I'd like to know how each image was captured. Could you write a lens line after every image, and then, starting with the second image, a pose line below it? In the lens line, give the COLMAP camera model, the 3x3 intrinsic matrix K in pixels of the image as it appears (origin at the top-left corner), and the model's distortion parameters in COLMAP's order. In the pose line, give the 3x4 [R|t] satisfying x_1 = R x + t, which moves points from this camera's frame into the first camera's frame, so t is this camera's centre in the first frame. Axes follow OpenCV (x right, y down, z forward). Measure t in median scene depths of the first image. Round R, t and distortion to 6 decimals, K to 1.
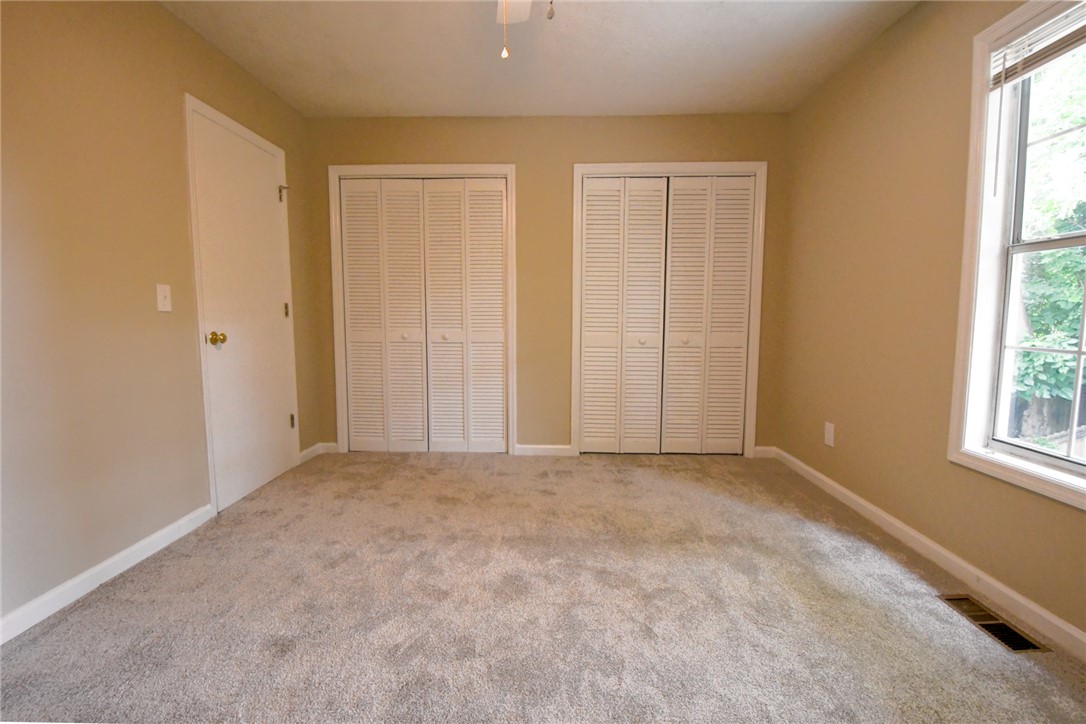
lens RADIAL K [[481.1, 0, 533.5], [0, 481.1, 357.9], [0, 0, 1]] dist [-0.004957, -0.008986]
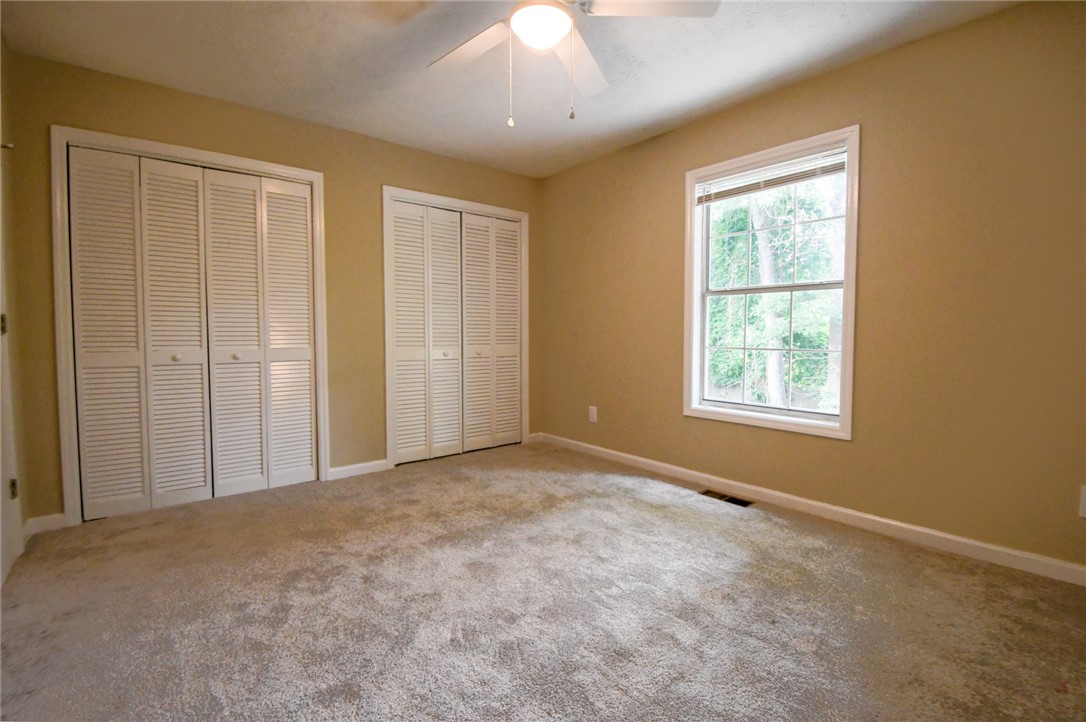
lens RADIAL K [[481.1, 0, 541.6], [0, 481.1, 351.7], [0, 0, 1]] dist [-0.004957, -0.008986]
pose [[0.756602, -0.029675, 0.653202, -0.486223], [0.058929, 0.997999, -0.022918, -0.001318], [-0.651214, 0.055832, 0.756837, 0.017885]]
